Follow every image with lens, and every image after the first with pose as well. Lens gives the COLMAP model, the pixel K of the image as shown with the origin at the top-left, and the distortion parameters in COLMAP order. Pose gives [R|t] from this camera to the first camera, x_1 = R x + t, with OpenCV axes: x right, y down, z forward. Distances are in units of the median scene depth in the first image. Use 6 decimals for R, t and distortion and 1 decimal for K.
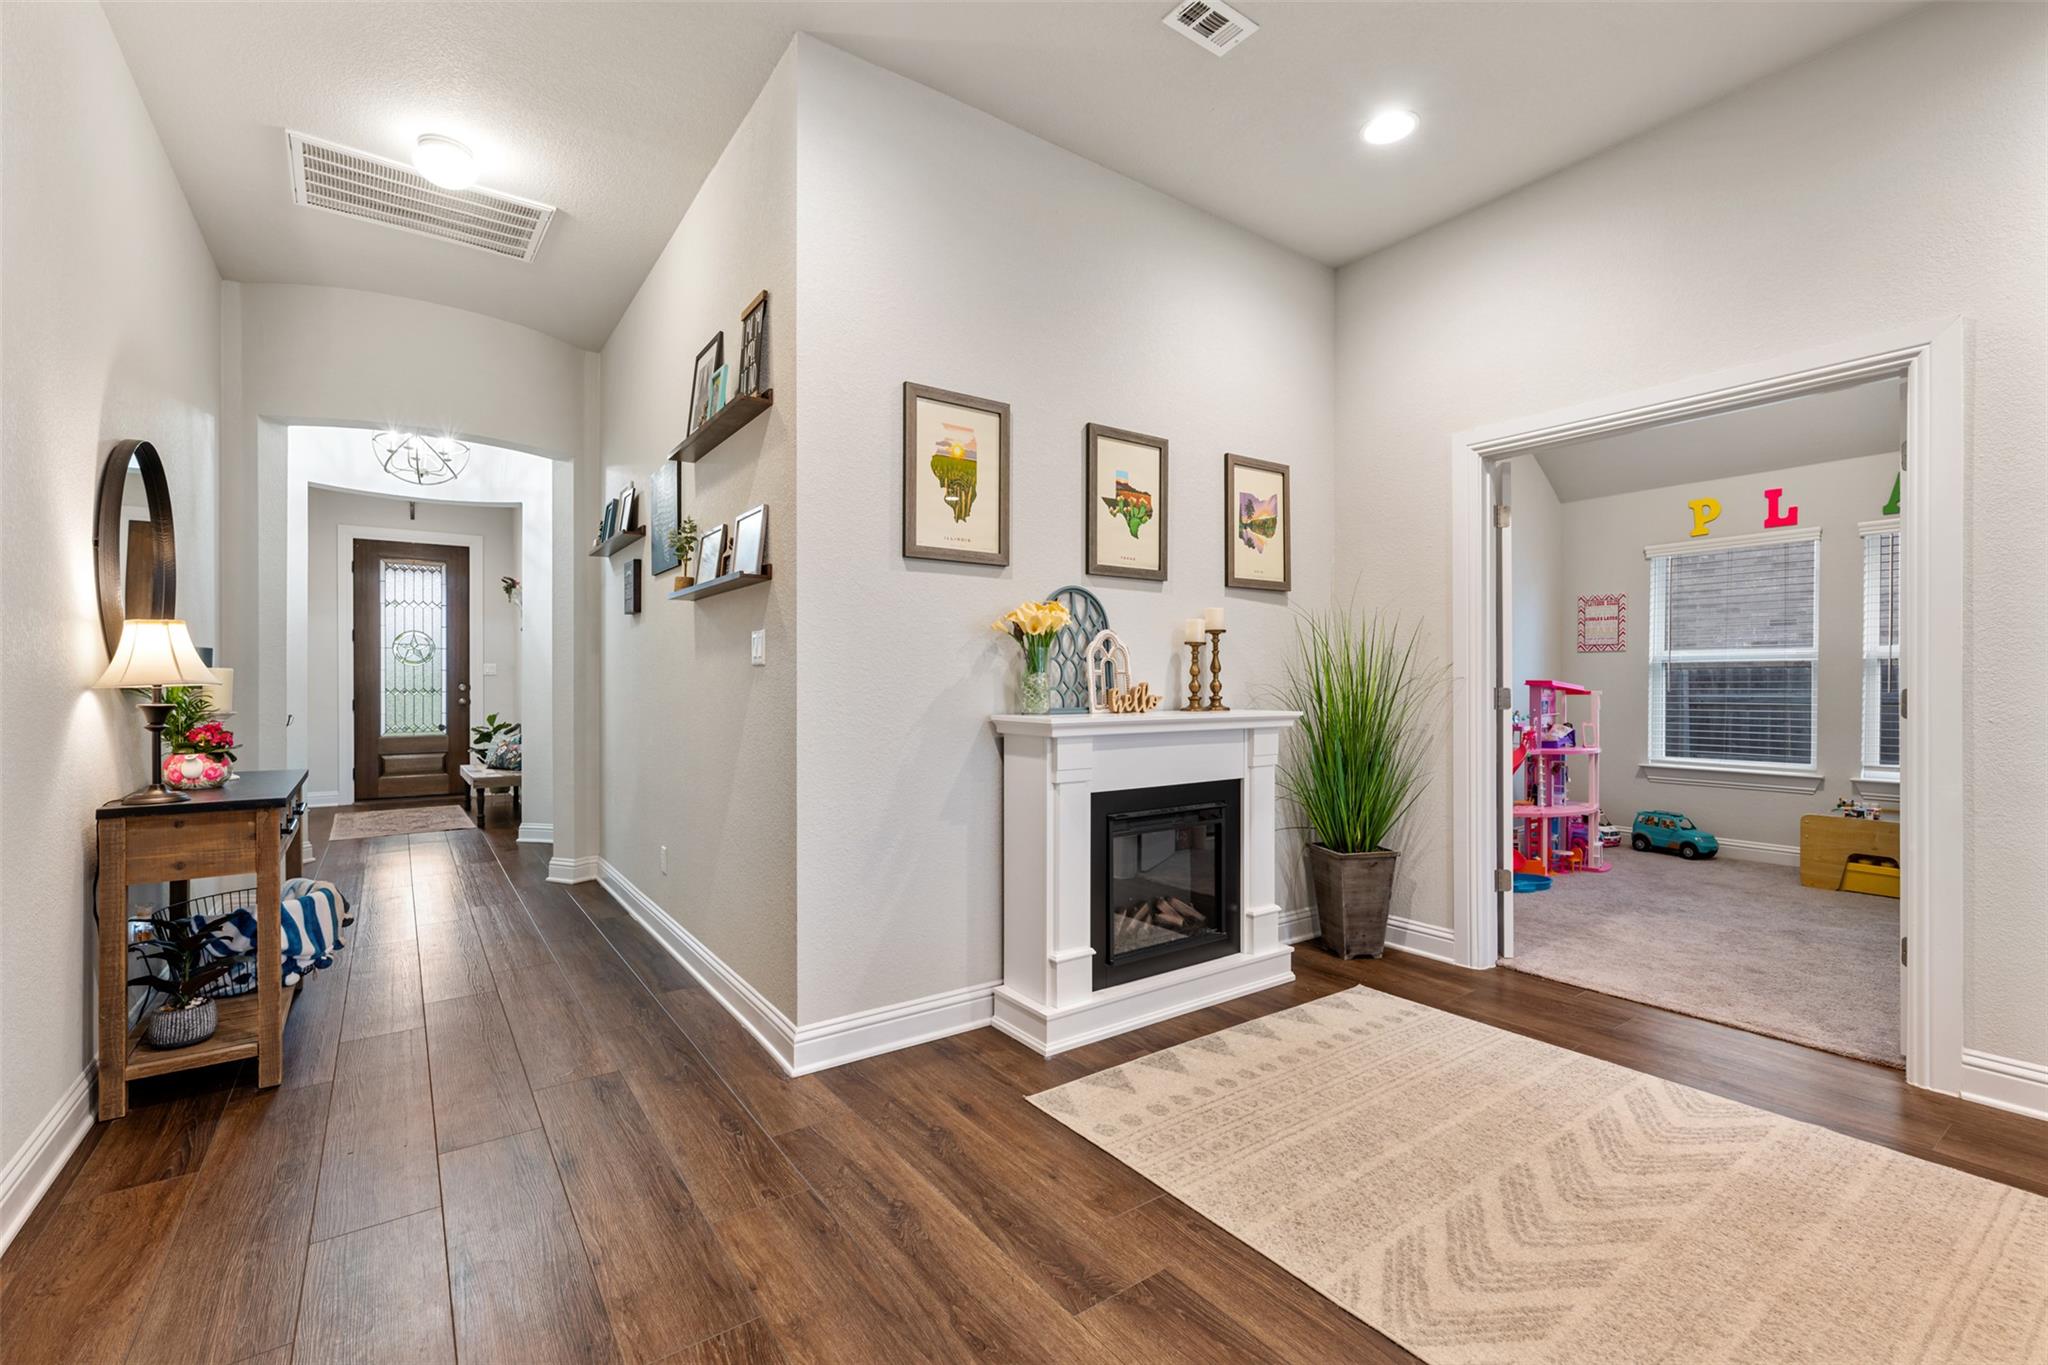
lens RADIAL K [[876.4, 0, 1023.1], [0, 876.4, 685.7], [0, 0, 1]] dist [-0.000313, 0.000090]
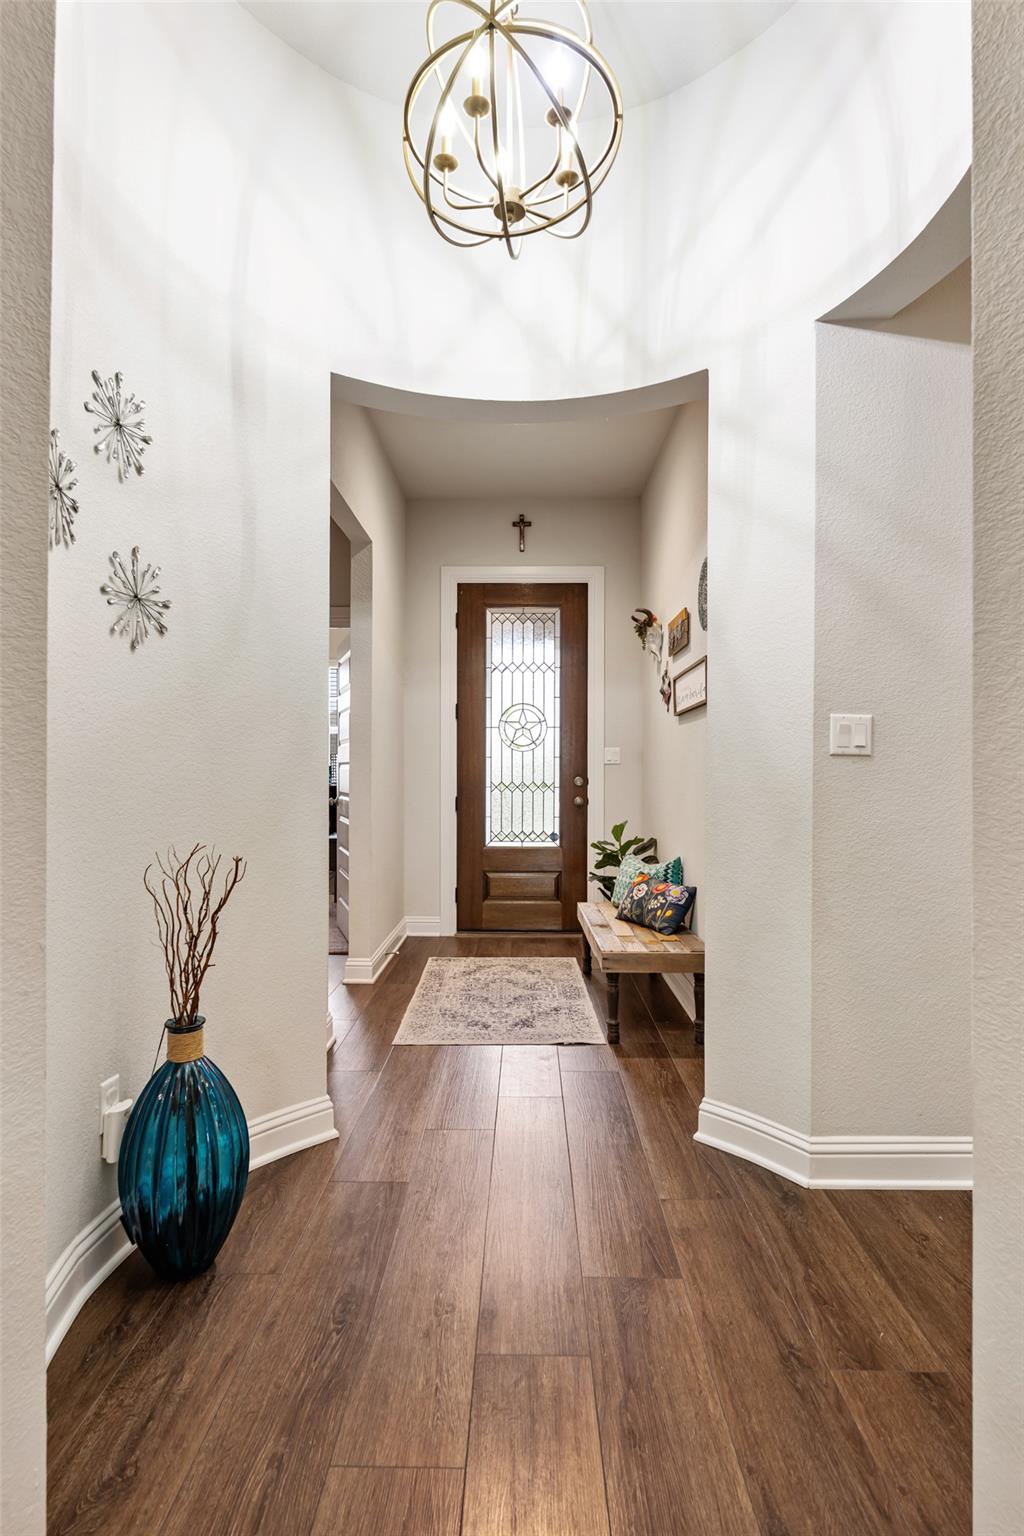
lens RADIAL K [[796.3, 0, 512.0], [0, 796.3, 768.0], [0, 0, 1]] dist [-0.001989, 0.000113]
pose [[0.802934, -0.001755, -0.596066, -0.311816], [-0.005877, 0.999924, -0.010860, -0.001686], [0.596040, 0.012223, 0.802862, 0.469769]]
